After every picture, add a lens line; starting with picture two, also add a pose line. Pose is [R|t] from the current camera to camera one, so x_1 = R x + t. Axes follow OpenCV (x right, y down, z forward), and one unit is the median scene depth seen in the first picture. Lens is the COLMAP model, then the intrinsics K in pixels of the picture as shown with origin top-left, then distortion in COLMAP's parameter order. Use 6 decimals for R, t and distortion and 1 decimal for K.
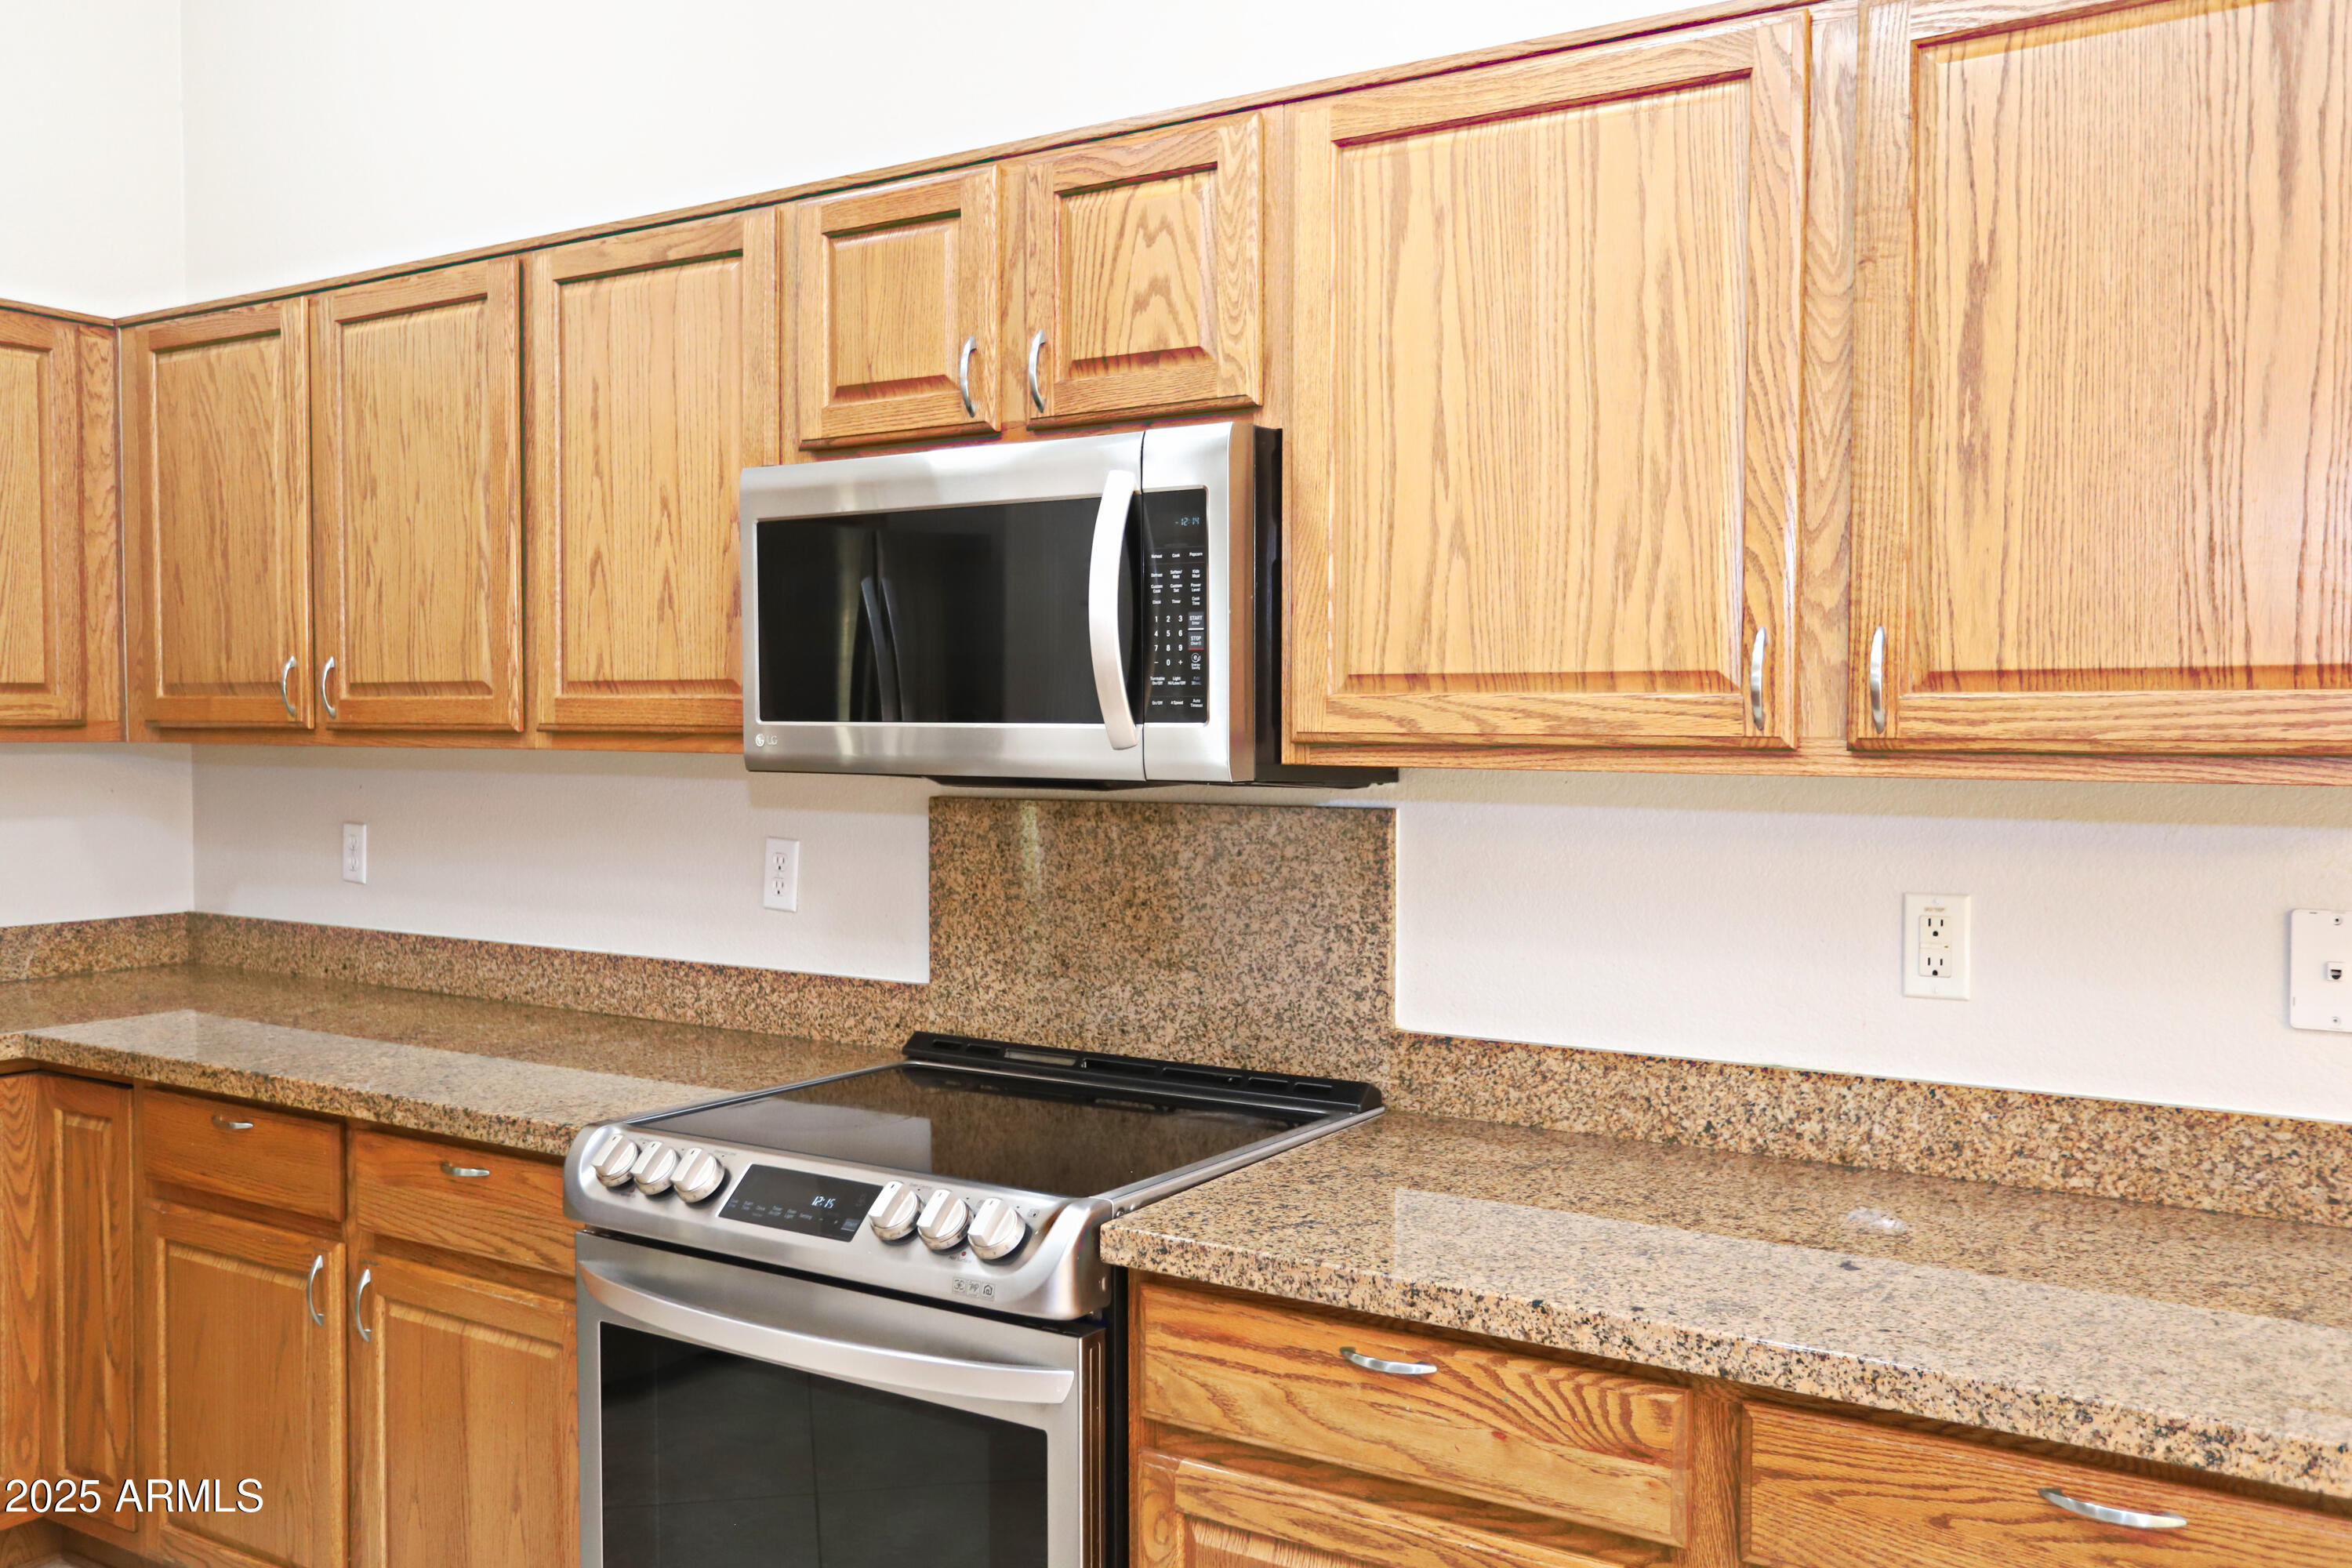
lens RADIAL K [[1984.4, 0, 1176.0], [0, 1984.4, 784.0], [0, 0, 1]] dist [0.011543, 0.009185]
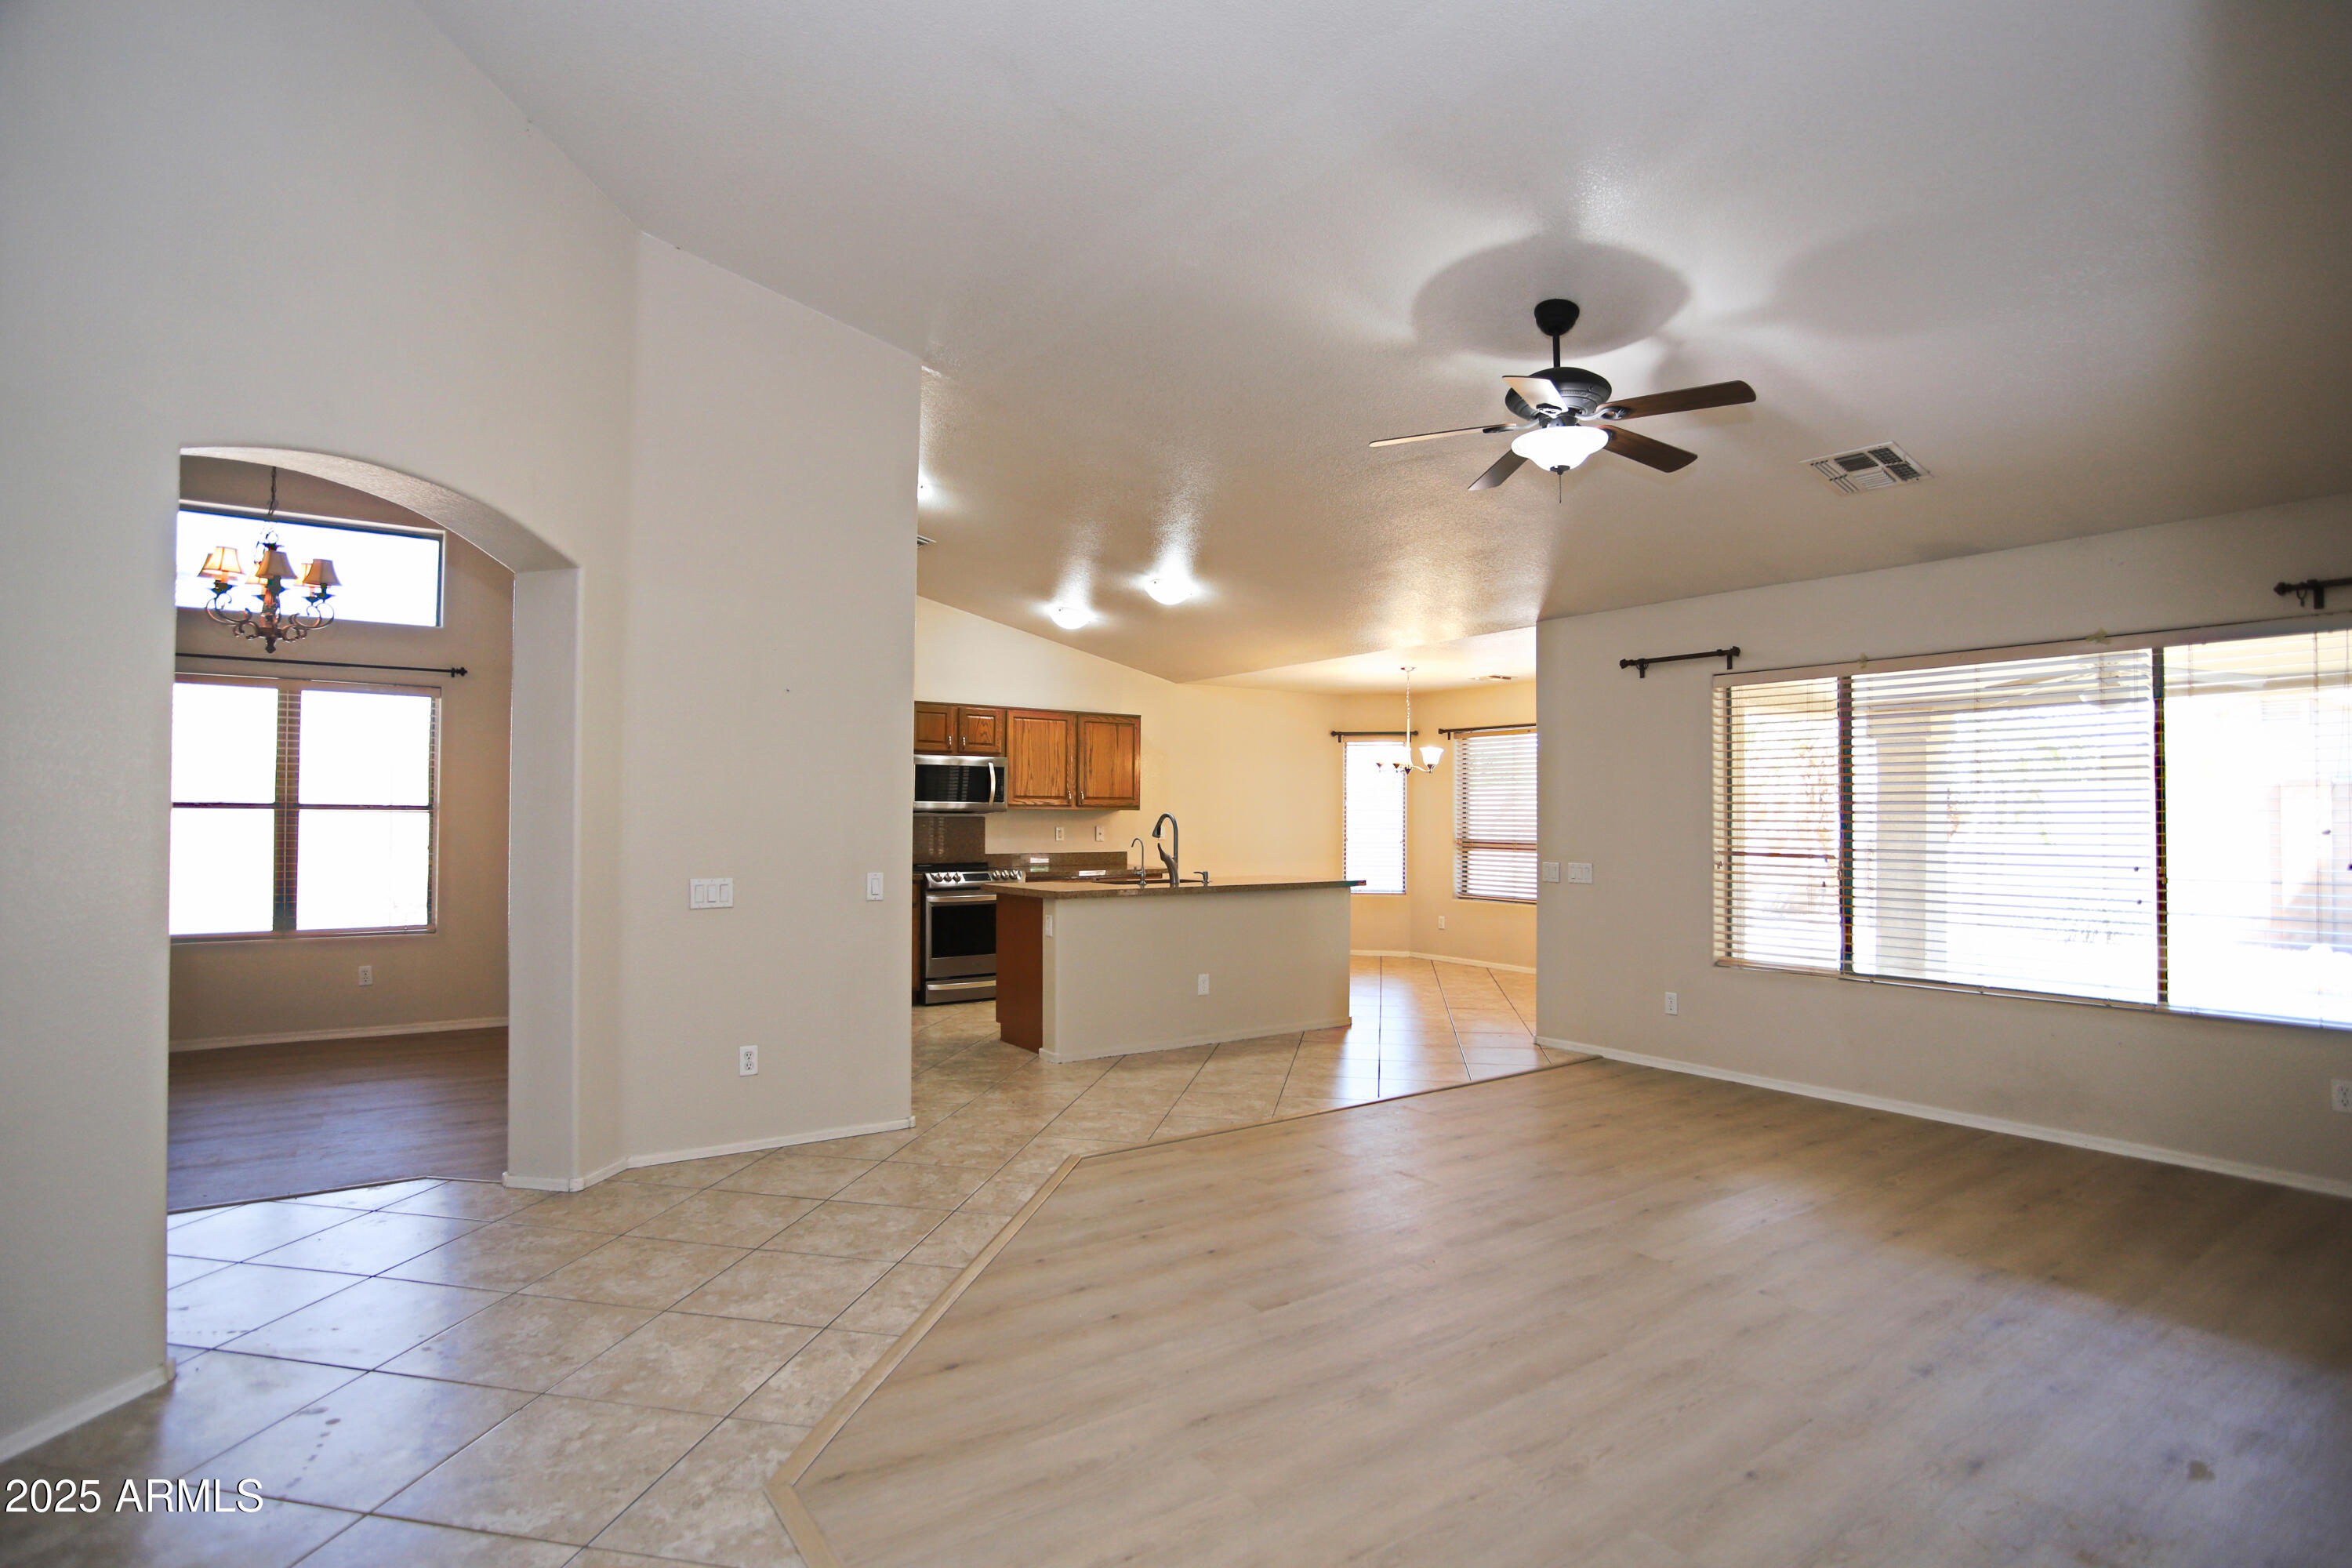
lens RADIAL K [[1140.0, 0, 1169.6], [0, 1140.0, 788.7], [0, 0, 1]] dist [-0.072894, 0.041742]
pose [[0.377160, 0.023383, 0.925853, -3.246360], [0.028418, 0.998918, -0.036805, 0.078311], [-0.925712, 0.040192, 0.376087, -0.931852]]
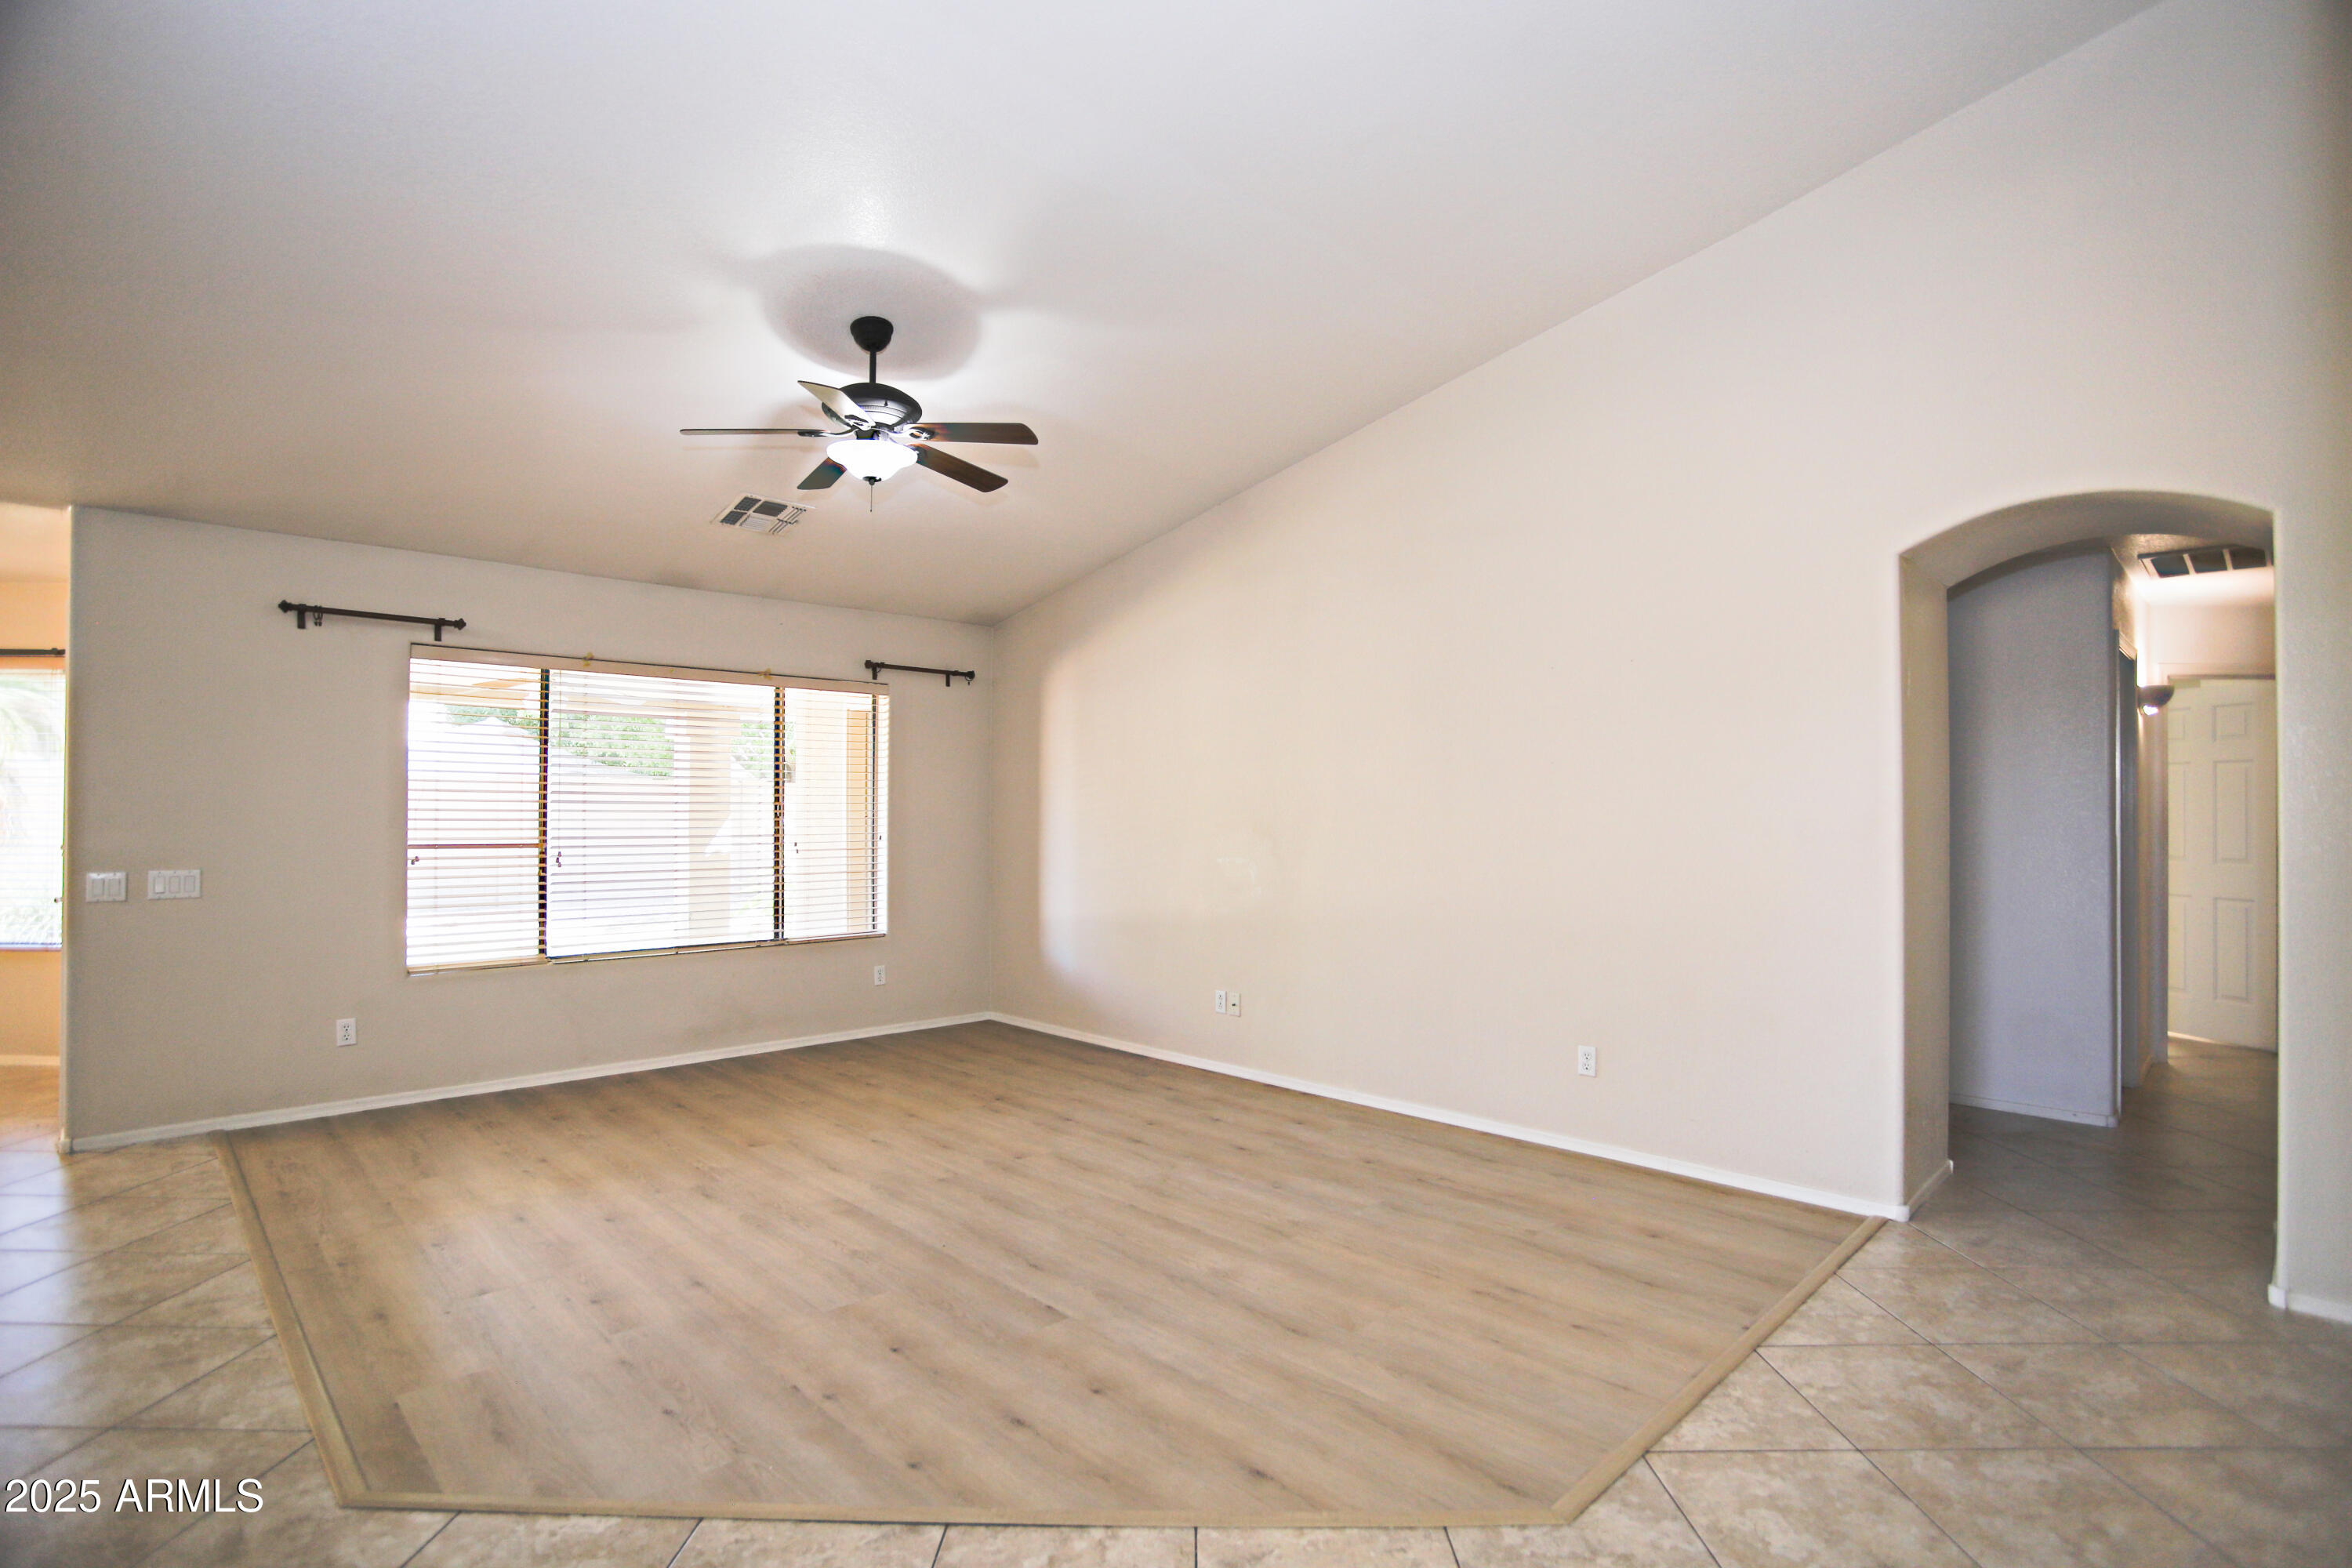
lens RADIAL K [[1140.0, 0, 1169.6], [0, 1140.0, 788.7], [0, 0, 1]] dist [-0.072894, 0.041742]
pose [[-0.971834, -0.001079, 0.235663, -2.398914], [0.003034, 0.999849, 0.017088, 0.016007], [-0.235645, 0.017322, -0.971685, 0.682664]]
